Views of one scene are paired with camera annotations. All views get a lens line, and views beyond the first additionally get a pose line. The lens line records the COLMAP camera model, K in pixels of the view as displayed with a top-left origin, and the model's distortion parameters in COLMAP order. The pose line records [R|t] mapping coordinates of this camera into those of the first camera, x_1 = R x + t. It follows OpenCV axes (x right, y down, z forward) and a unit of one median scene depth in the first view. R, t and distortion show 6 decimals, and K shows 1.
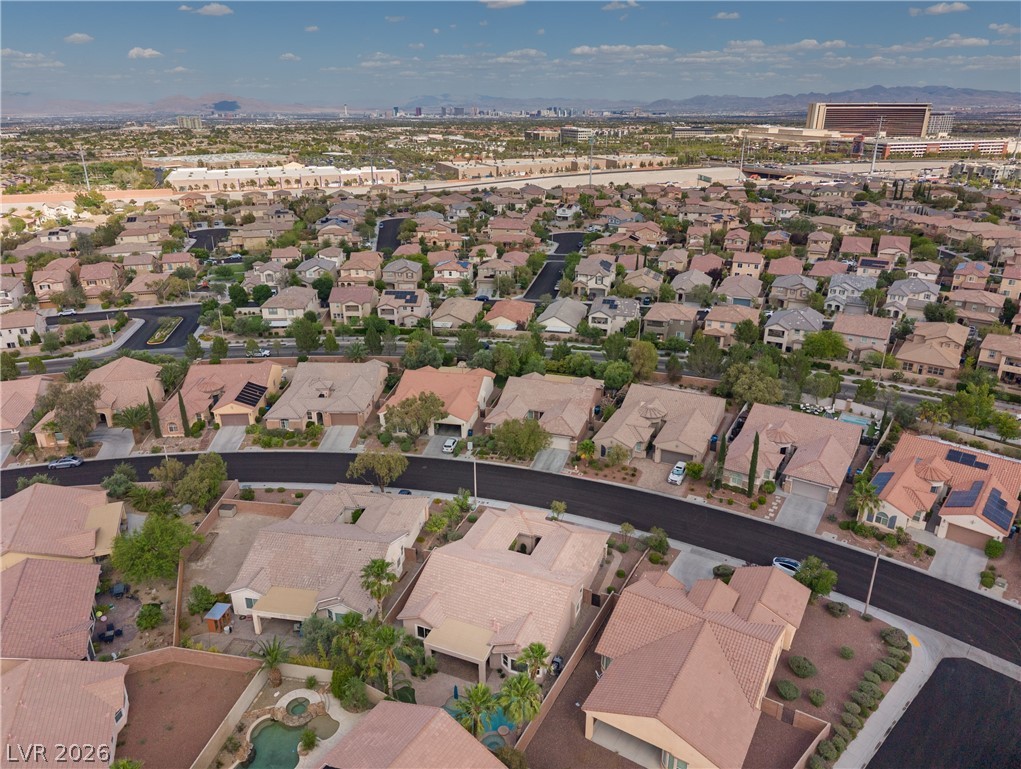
lens RADIAL K [[690.5, 0, 510.5], [0, 690.5, 384.5], [0, 0, 1]] dist [-0.002235, -0.006453]
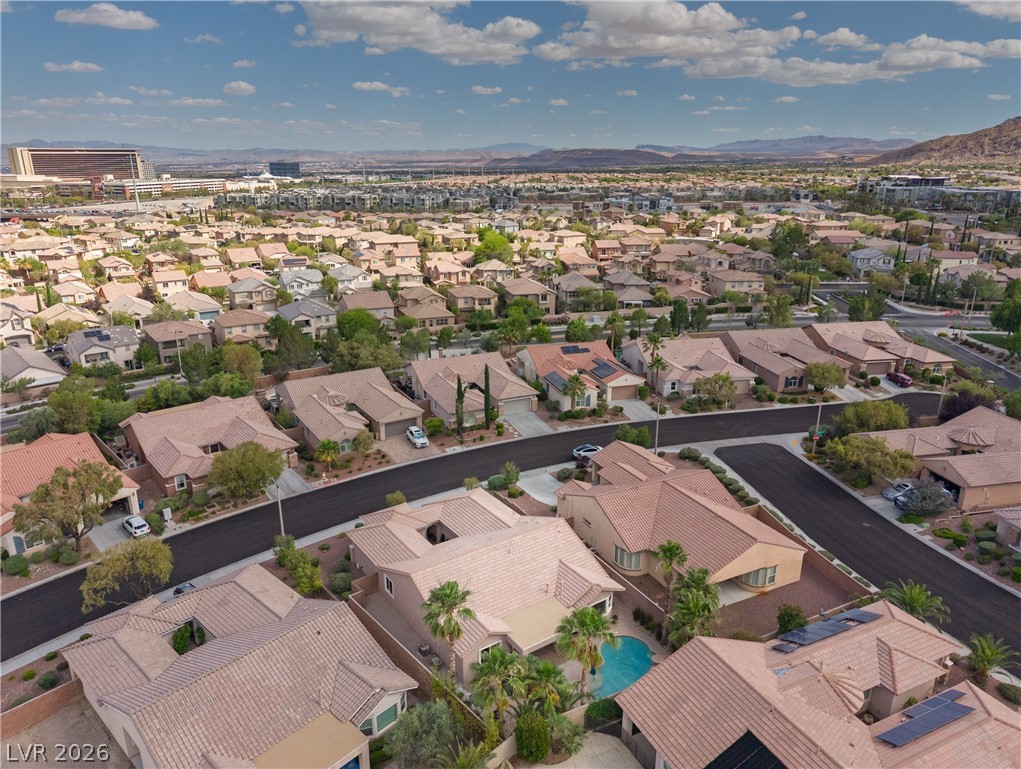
lens RADIAL K [[690.5, 0, 510.5], [0, 690.5, 384.5], [0, 0, 1]] dist [-0.002235, -0.006453]
pose [[0.529736, -0.256739, 0.808372, -0.224405], [0.308413, 0.946150, 0.098390, 0.002446], [-0.790102, 0.197192, 0.580391, 0.163792]]
